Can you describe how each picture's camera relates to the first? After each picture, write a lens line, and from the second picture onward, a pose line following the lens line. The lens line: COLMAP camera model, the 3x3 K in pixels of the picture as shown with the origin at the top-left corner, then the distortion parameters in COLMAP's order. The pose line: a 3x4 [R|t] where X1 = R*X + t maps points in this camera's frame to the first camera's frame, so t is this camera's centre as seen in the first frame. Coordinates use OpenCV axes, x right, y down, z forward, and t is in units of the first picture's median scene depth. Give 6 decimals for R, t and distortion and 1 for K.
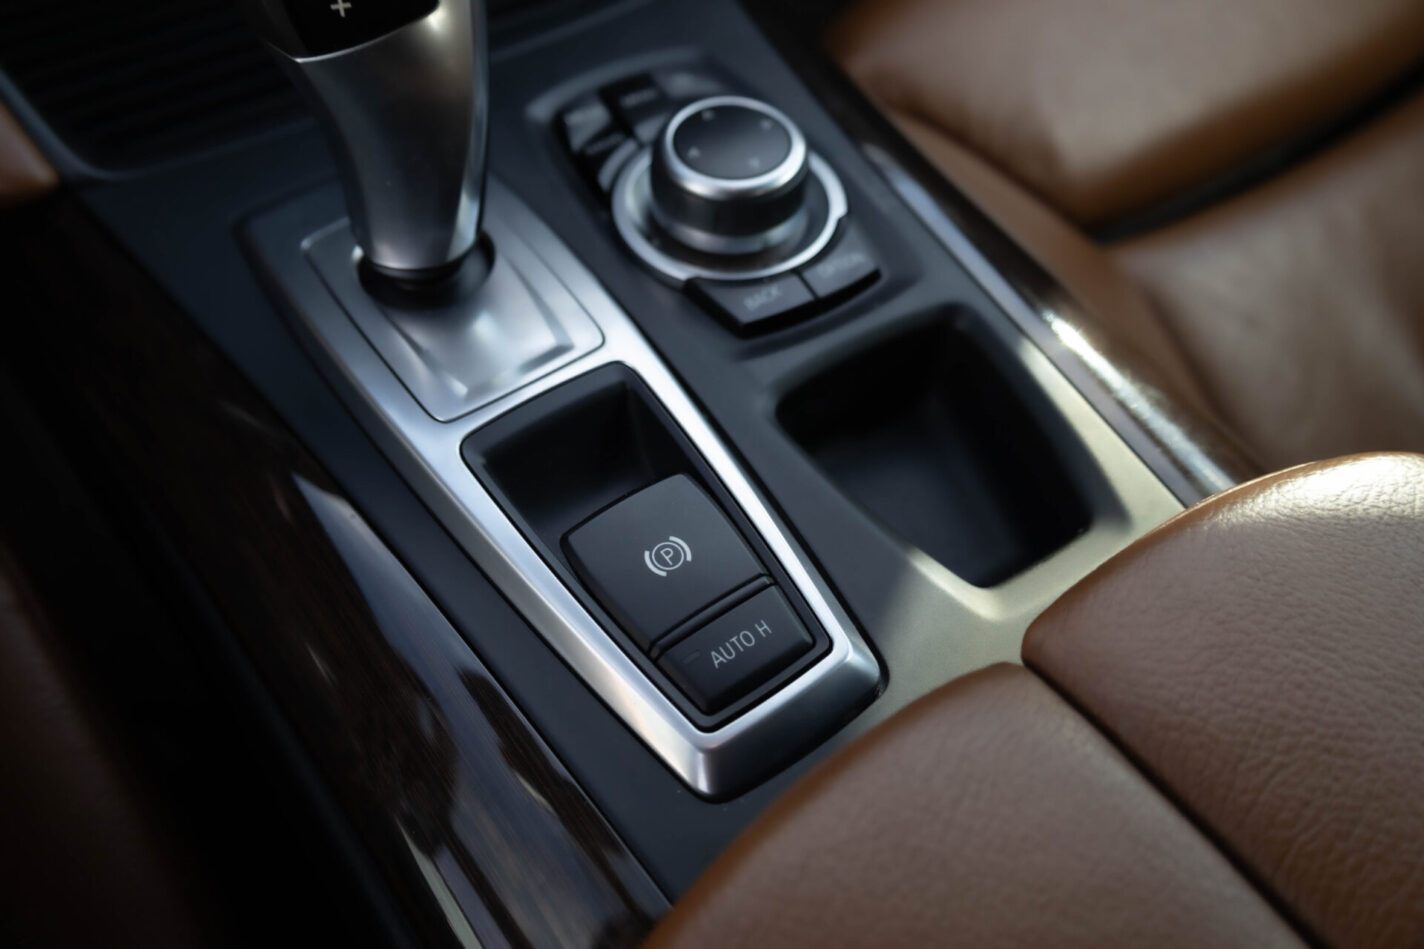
lens RADIAL K [[1232.2, 0, 712.0], [0, 1232.2, 474.5], [0, 0, 1]] dist [-0.014951, -0.006784]
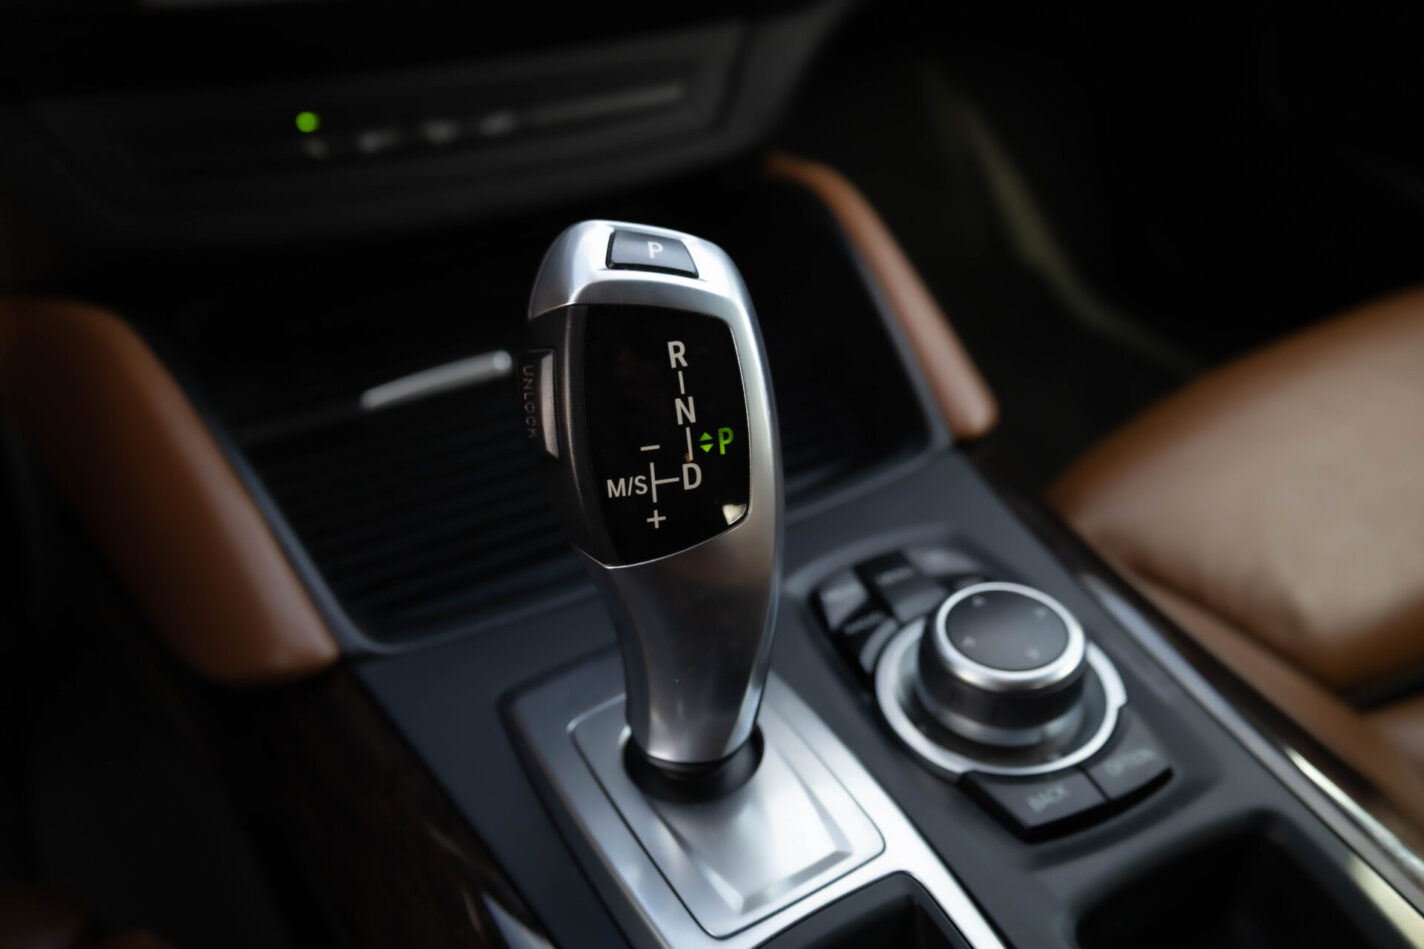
lens RADIAL K [[1214.1, 0, 712.0], [0, 1214.1, 474.5], [0, 0, 1]] dist [0.009791, 0.003054]
pose [[0.992221, 0.001072, -0.124480, -0.095053], [-0.041353, 0.946017, -0.321468, -0.067599], [0.117416, 0.324115, 0.938703, 0.029294]]
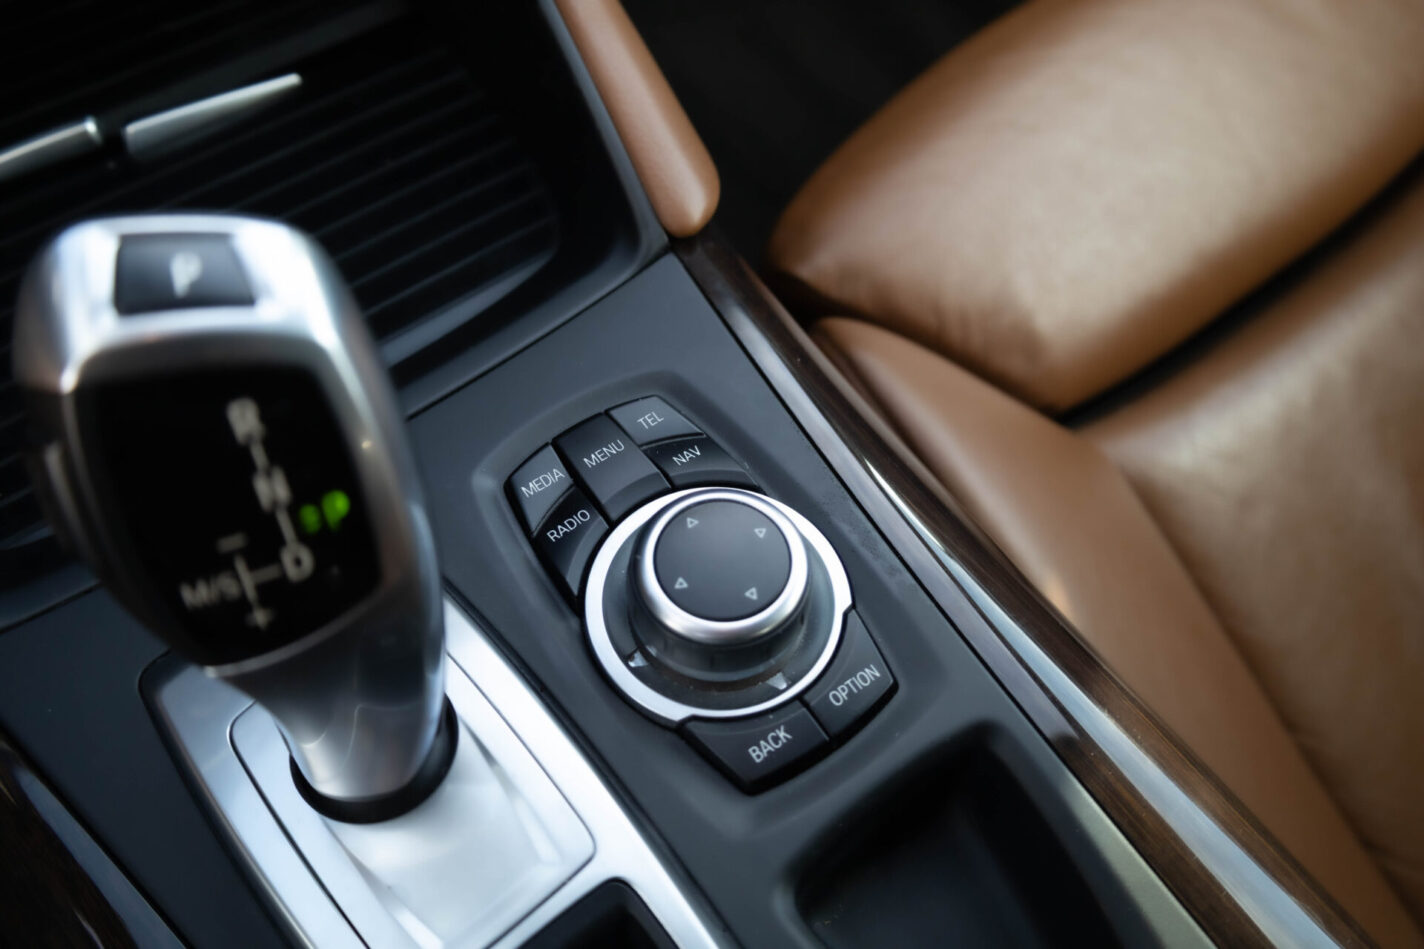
lens RADIAL K [[1232.2, 0, 712.0], [0, 1232.2, 474.5], [0, 0, 1]] dist [-0.014951, -0.006784]
pose [[0.996162, -0.069763, 0.052866, -0.031224], [0.066656, 0.996064, 0.058421, -0.380005], [-0.056733, -0.054673, 0.996891, 0.147827]]
